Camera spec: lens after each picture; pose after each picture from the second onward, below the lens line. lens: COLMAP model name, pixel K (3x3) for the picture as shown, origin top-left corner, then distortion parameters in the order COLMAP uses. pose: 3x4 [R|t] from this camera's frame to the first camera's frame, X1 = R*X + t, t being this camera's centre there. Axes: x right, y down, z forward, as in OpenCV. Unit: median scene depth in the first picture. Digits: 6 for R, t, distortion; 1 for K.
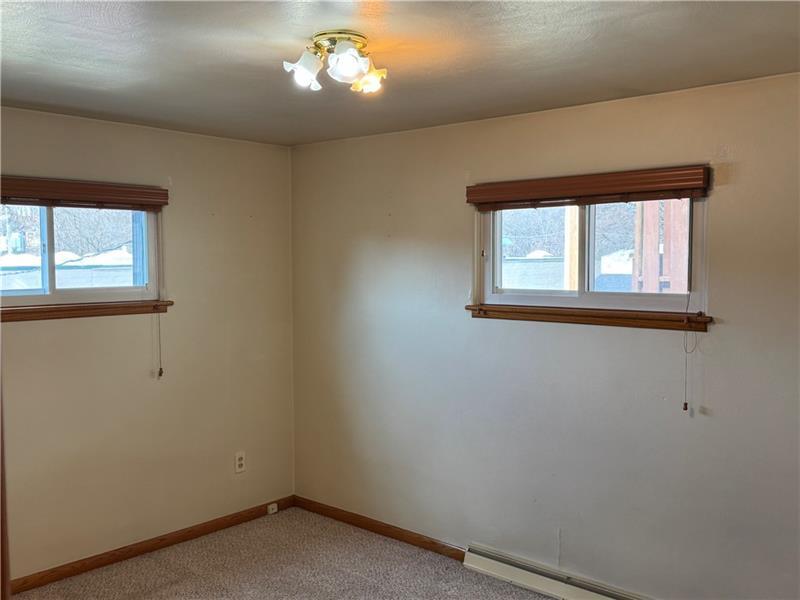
lens RADIAL K [[774.7, 0, 398.1], [0, 774.7, 310.5], [0, 0, 1]] dist [0.137968, -0.239920]
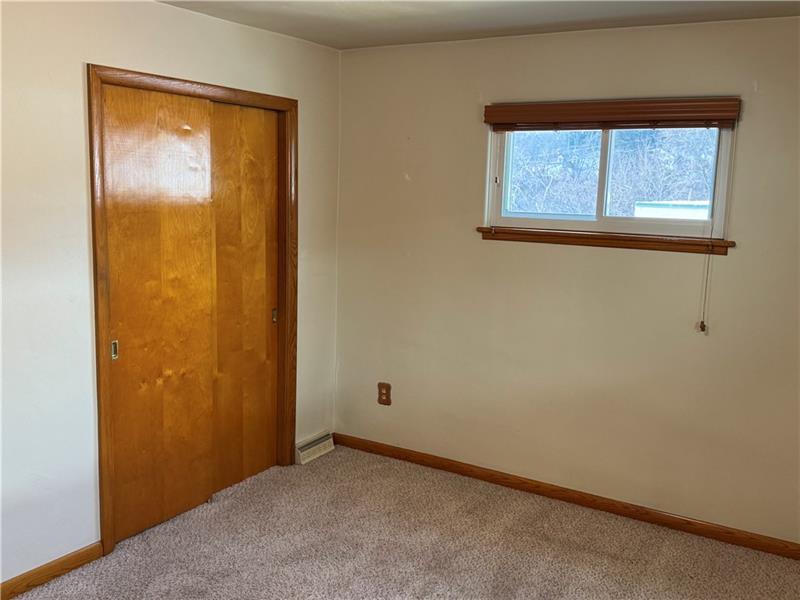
lens RADIAL K [[774.7, 0, 398.1], [0, 774.7, 310.5], [0, 0, 1]] dist [0.137968, -0.239920]
pose [[0.192493, 0.175731, -0.965435, 0.462544], [-0.098385, 0.982333, 0.159191, -0.041296], [0.976354, 0.064341, 0.206382, 0.558267]]
